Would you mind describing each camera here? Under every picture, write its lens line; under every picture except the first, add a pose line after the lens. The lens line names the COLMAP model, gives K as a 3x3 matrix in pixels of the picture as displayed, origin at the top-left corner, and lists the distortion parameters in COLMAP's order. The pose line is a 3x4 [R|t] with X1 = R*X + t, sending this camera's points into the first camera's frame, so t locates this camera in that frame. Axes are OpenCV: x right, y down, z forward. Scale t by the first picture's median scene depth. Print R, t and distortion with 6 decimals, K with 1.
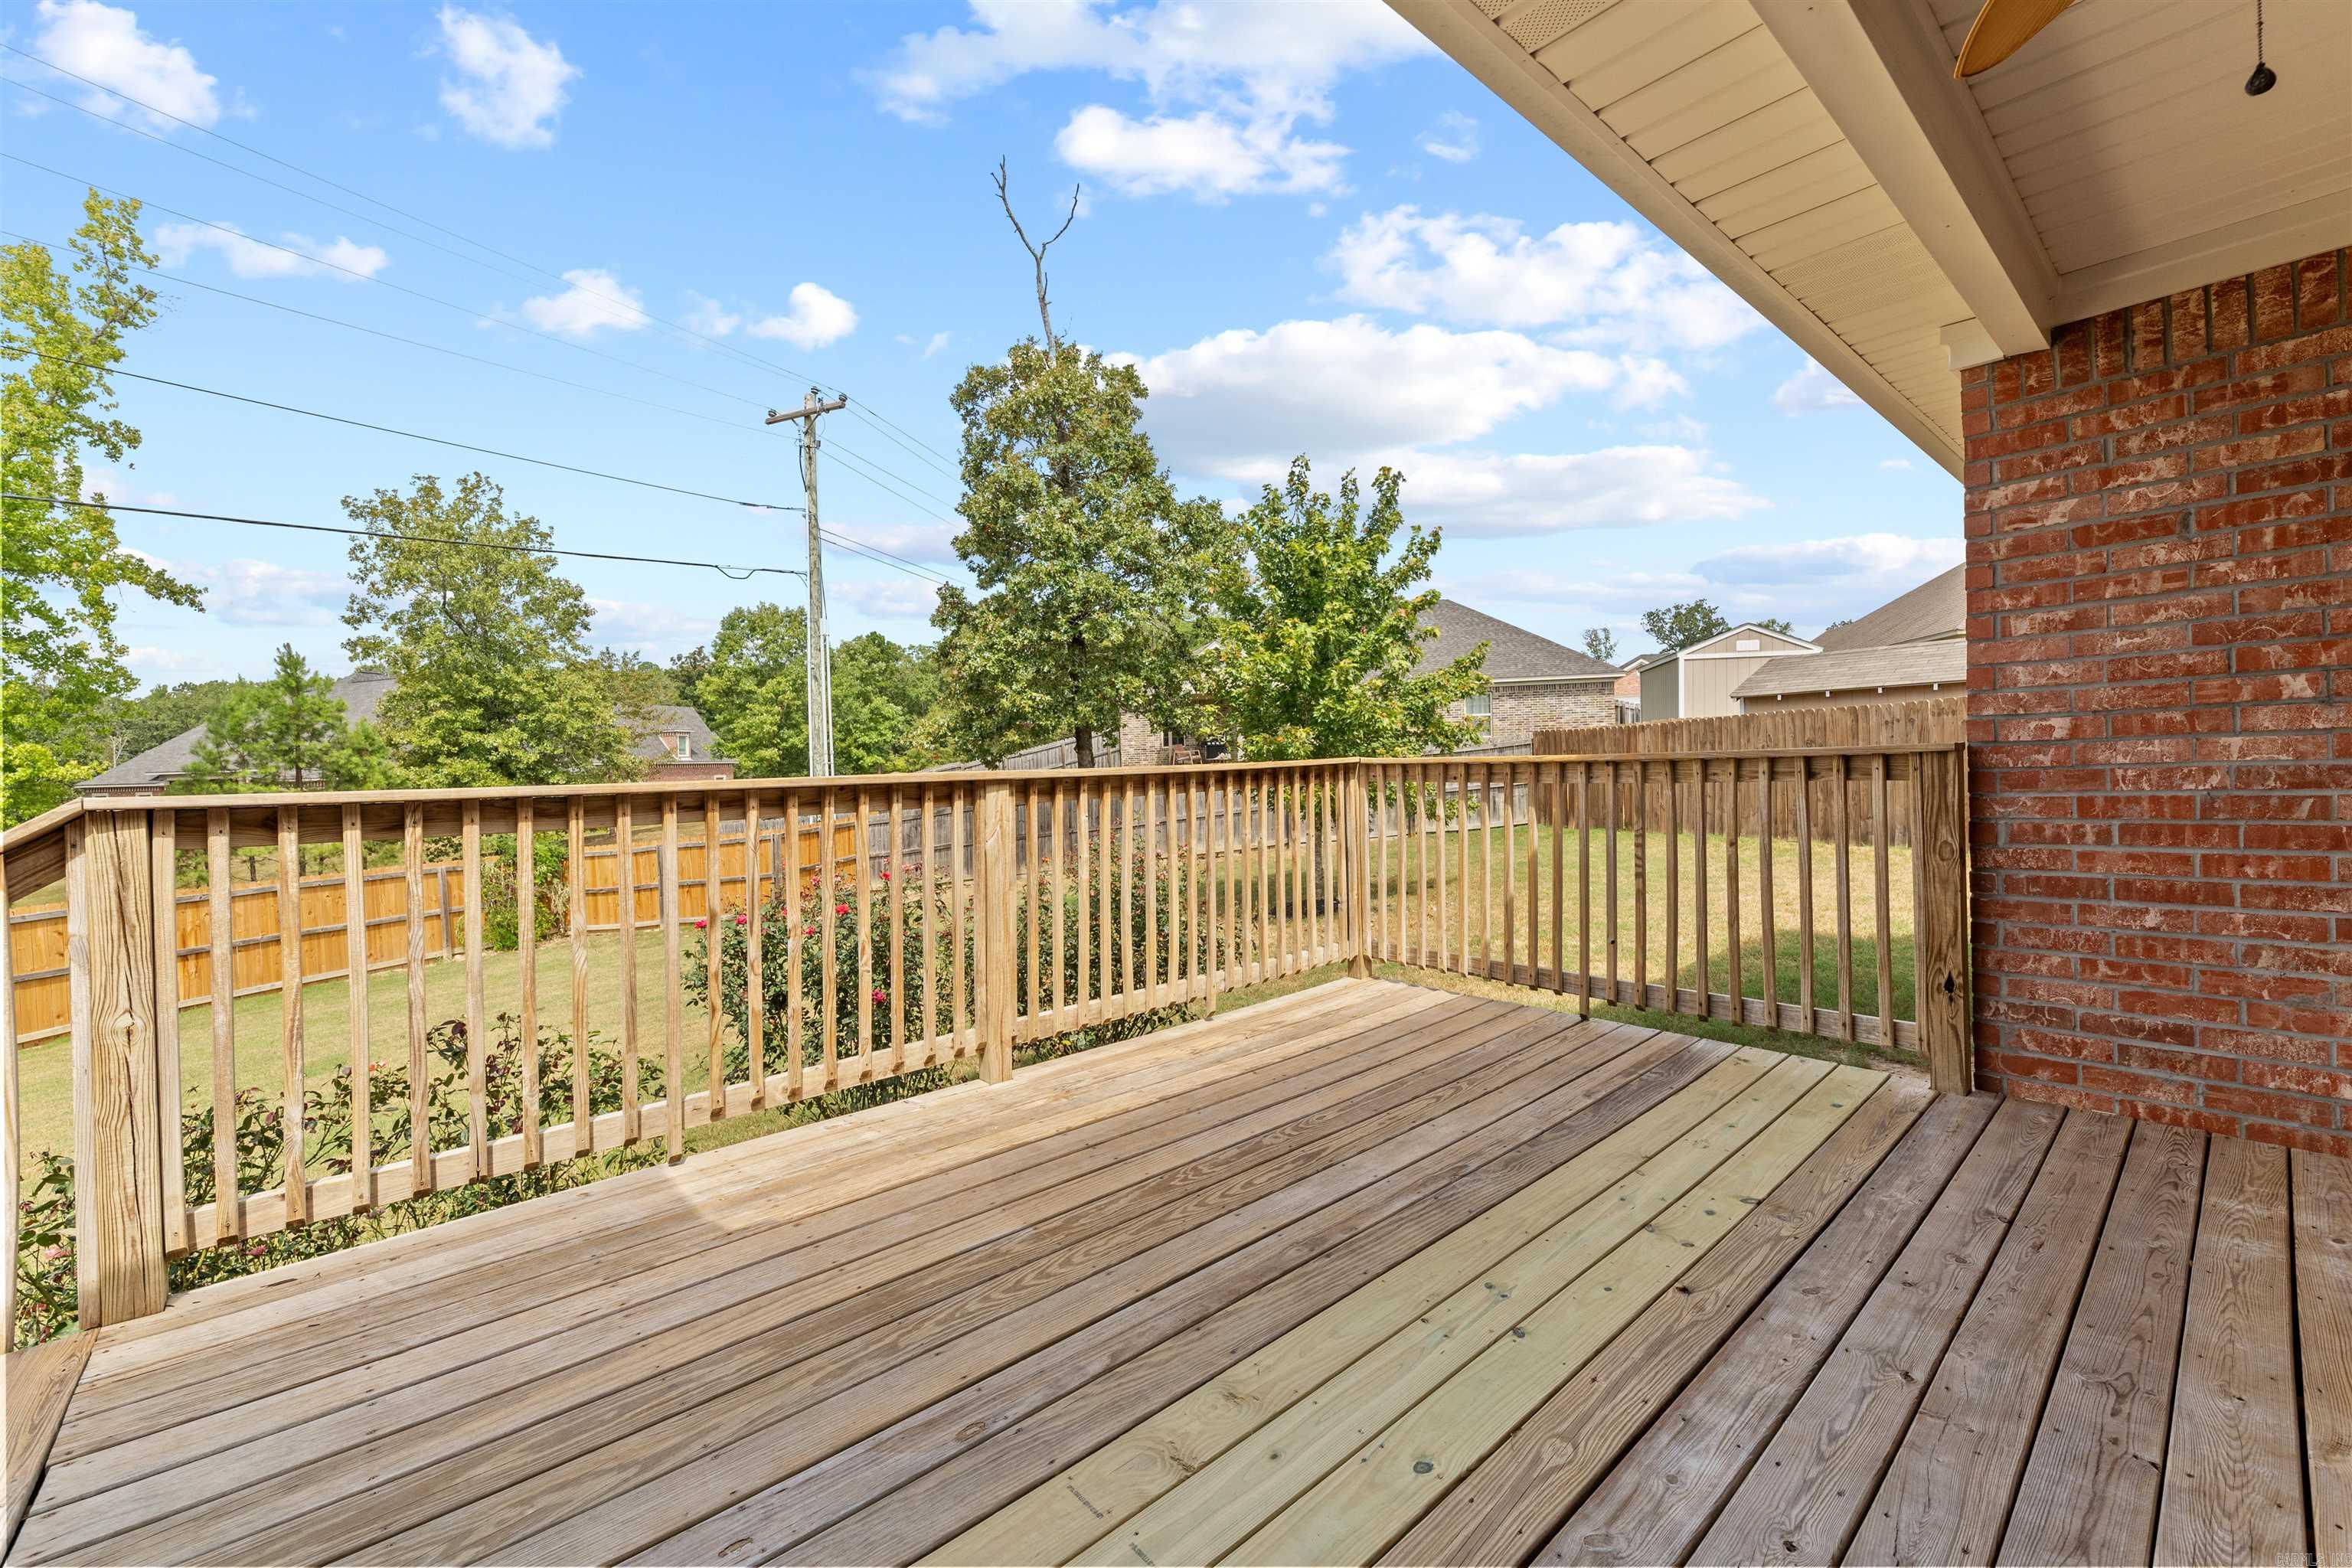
lens RADIAL K [[950.9, 0, 1173.4], [0, 950.9, 760.0], [0, 0, 1]] dist [0.000586, -0.000235]
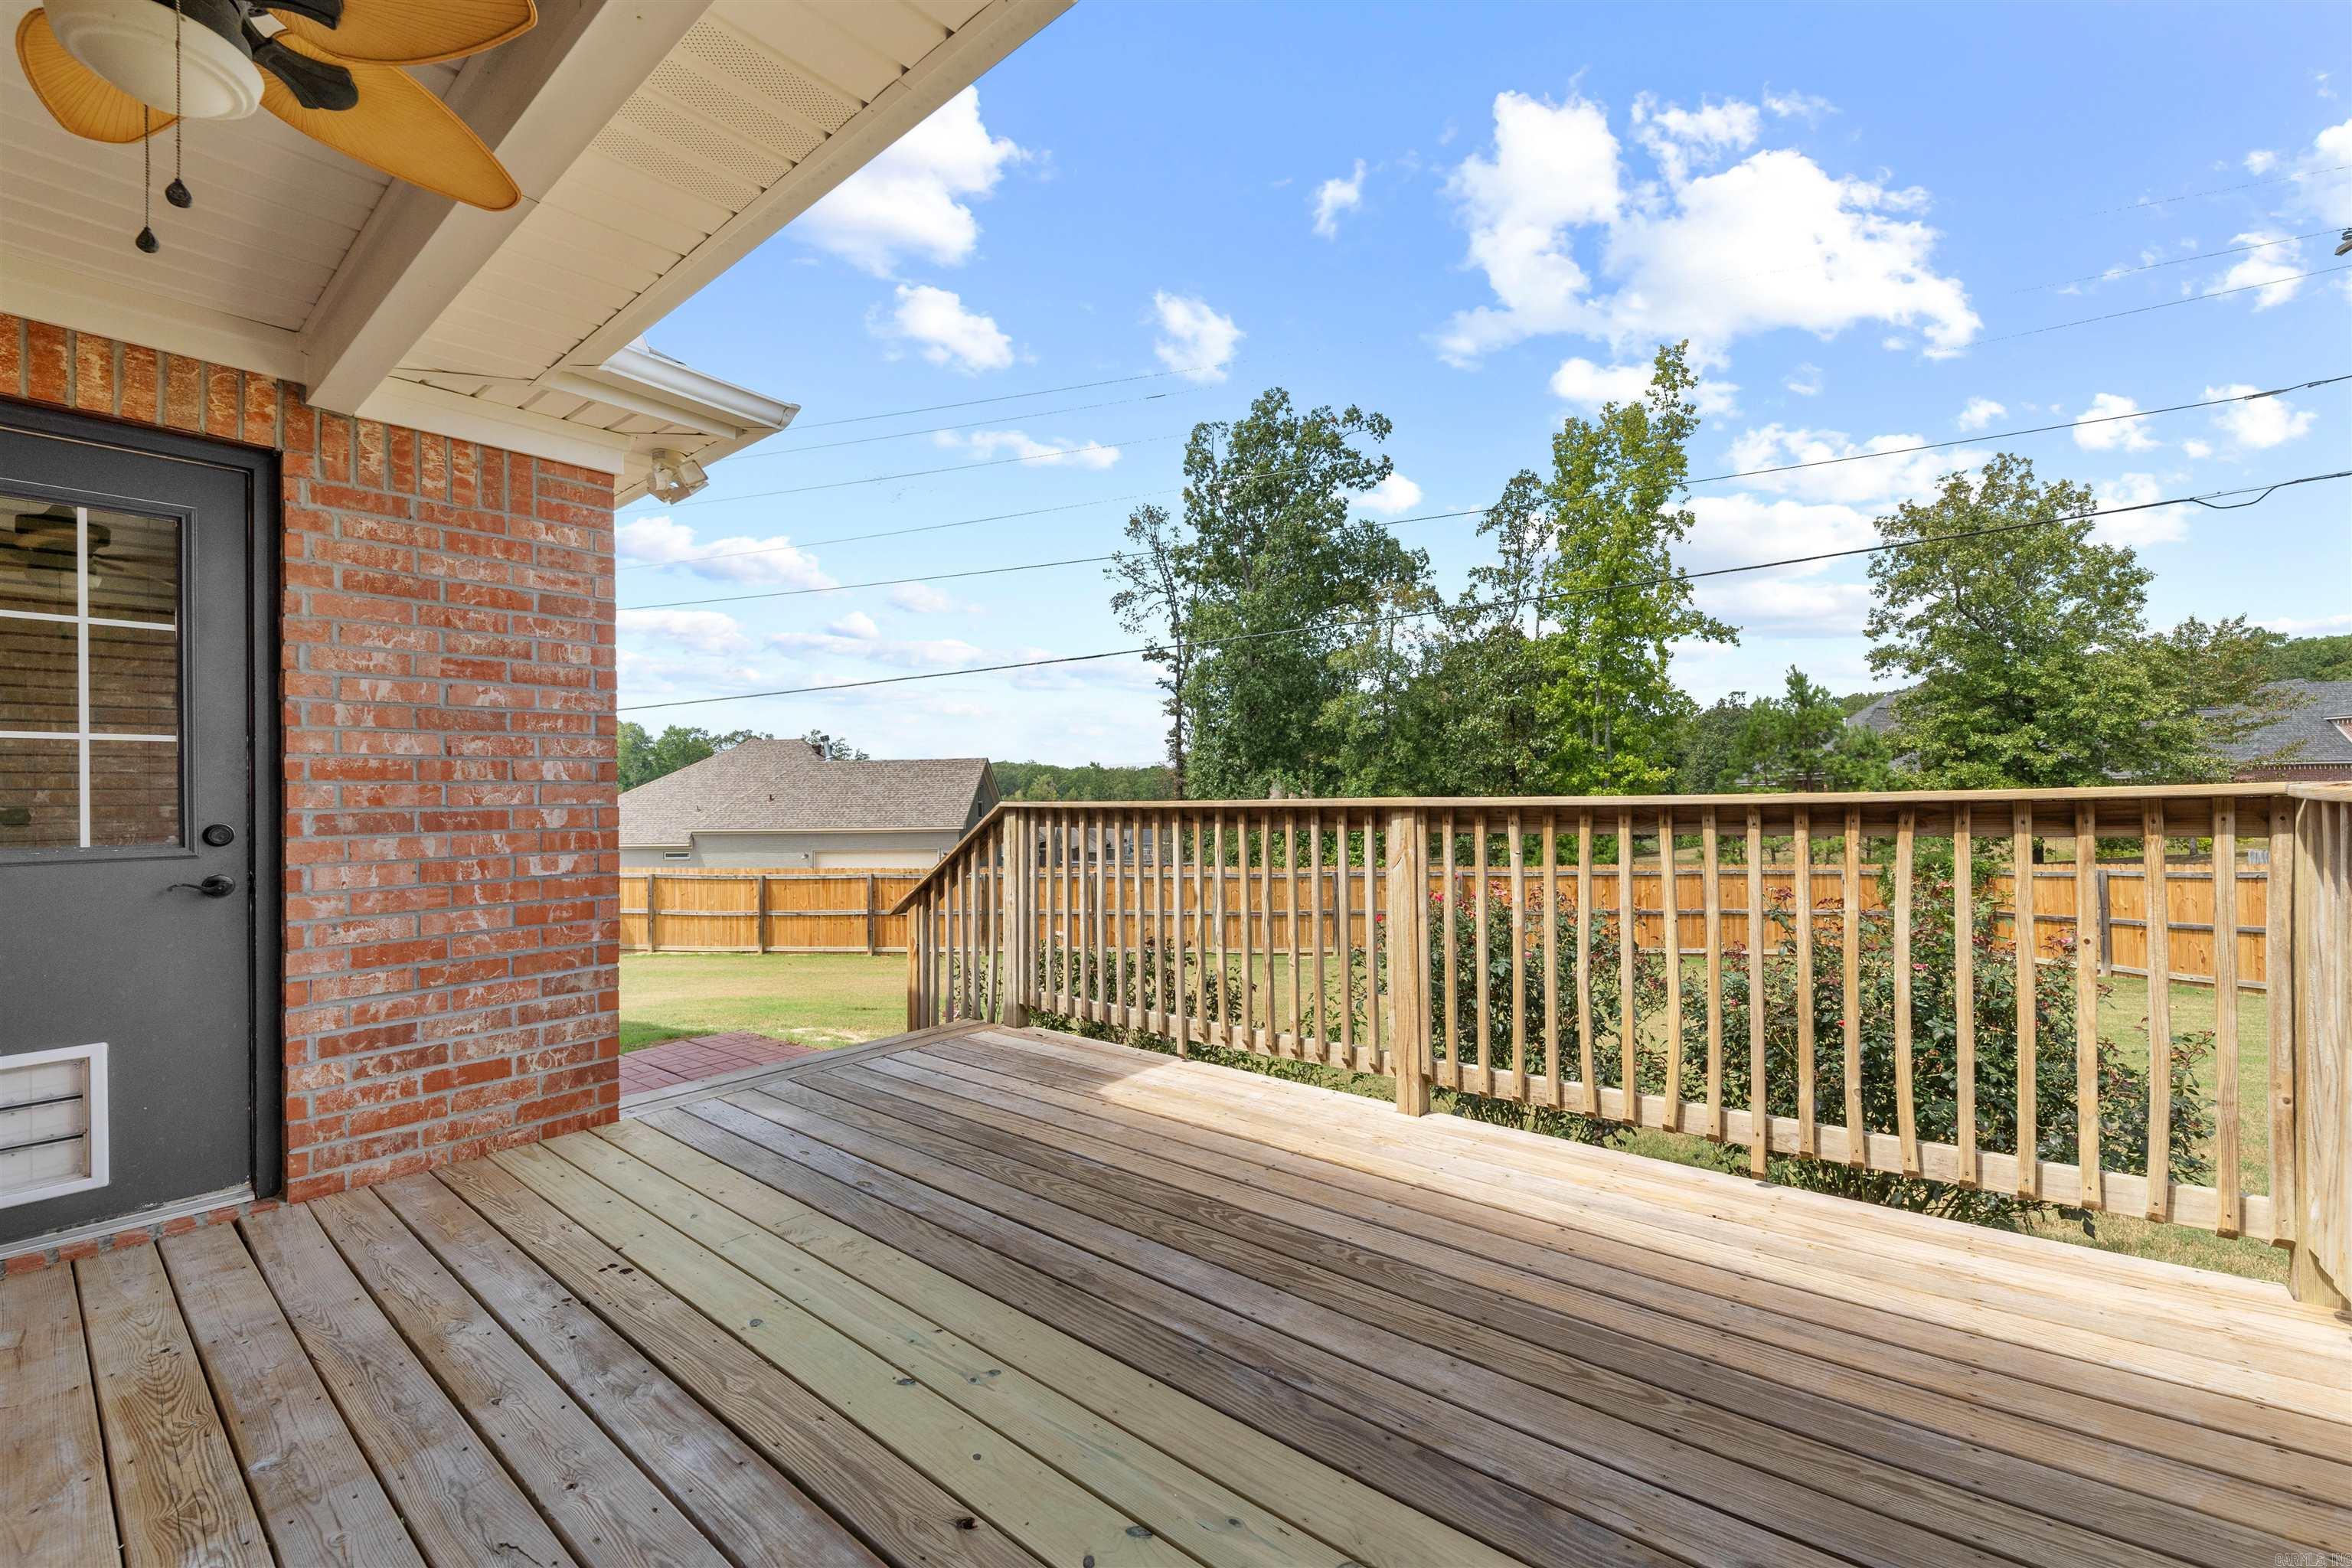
lens RADIAL K [[958.2, 0, 1175.5], [0, 958.2, 796.5], [0, 0, 1]] dist [-0.013216, -0.000268]
pose [[0.162315, 0.025232, -0.986416, 0.147730], [0.011528, 0.999556, 0.027465, -0.003868], [0.986672, -0.015829, 0.161952, 0.120629]]
